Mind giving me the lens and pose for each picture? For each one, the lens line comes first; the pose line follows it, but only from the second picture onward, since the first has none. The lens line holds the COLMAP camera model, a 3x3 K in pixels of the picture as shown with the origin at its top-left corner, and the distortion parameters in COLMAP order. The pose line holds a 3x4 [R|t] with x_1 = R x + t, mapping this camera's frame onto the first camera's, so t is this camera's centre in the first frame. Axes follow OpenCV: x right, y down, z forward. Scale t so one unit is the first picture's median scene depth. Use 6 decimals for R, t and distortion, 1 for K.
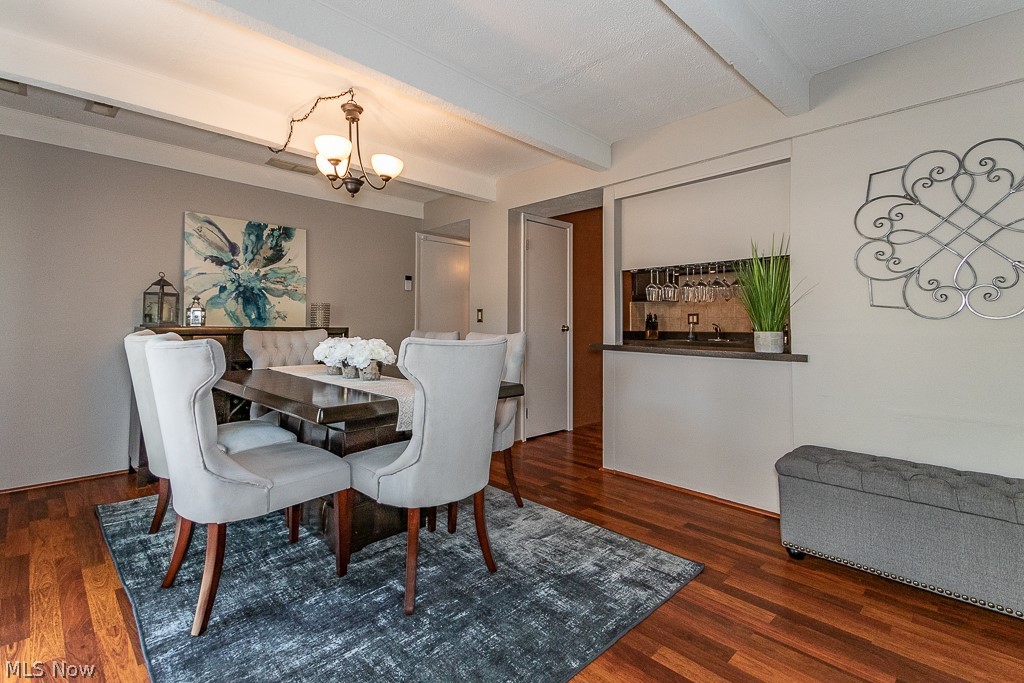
lens RADIAL K [[475.7, 0, 505.1], [0, 475.7, 318.6], [0, 0, 1]] dist [0.026534, -0.000361]
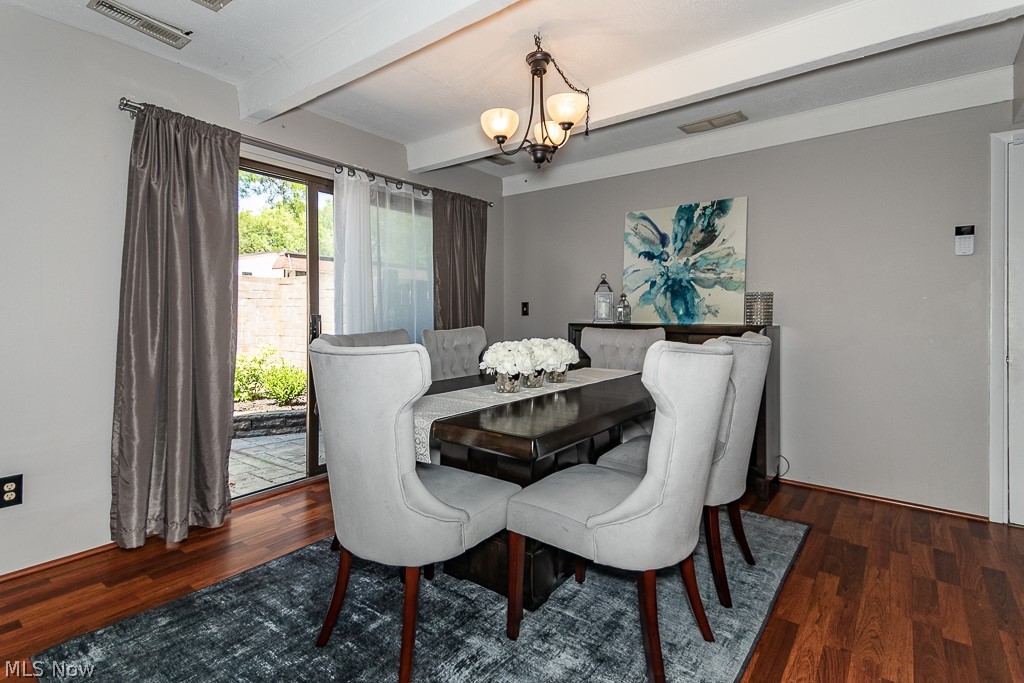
lens RADIAL K [[503.5, 0, 509.2], [0, 503.5, 321.1], [0, 0, 1]] dist [0.023759, -0.000251]
pose [[0.134659, -0.003069, -0.990887, 0.355799], [0.010740, 0.999941, -0.001637, 0.010077], [0.990834, -0.010422, 0.134684, 0.558547]]
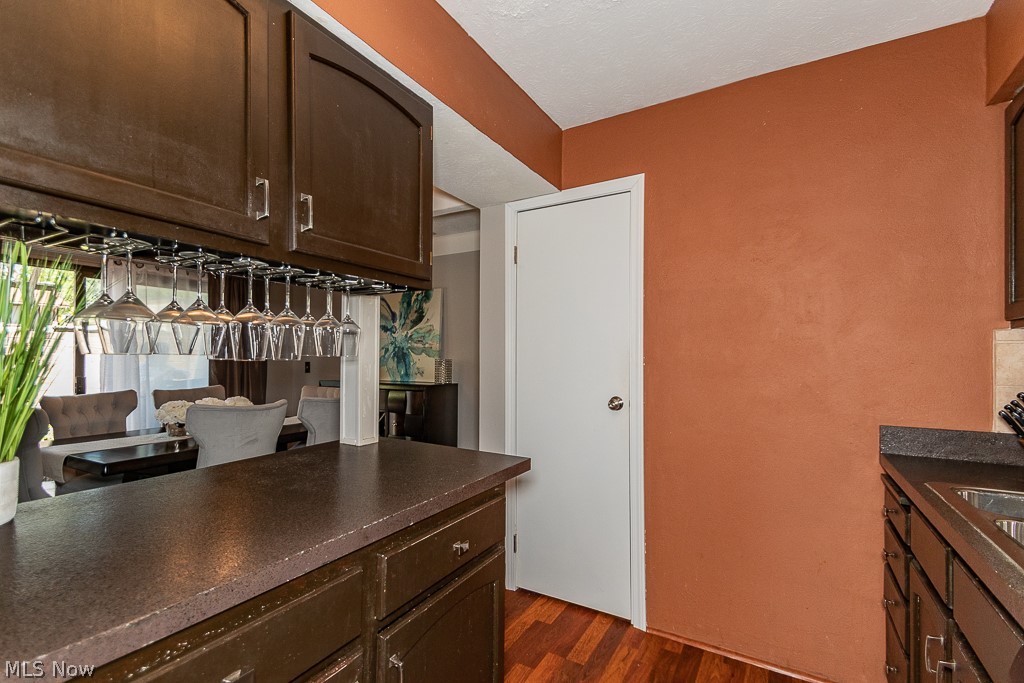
lens RADIAL K [[475.7, 0, 486.1], [0, 475.7, 361.1], [0, 0, 1]] dist [0.026534, -0.000361]
pose [[0.263251, -0.017626, -0.964566, 0.648114], [0.005924, 0.999844, -0.016654, -0.011667], [0.964709, -0.001330, 0.263314, 0.889550]]
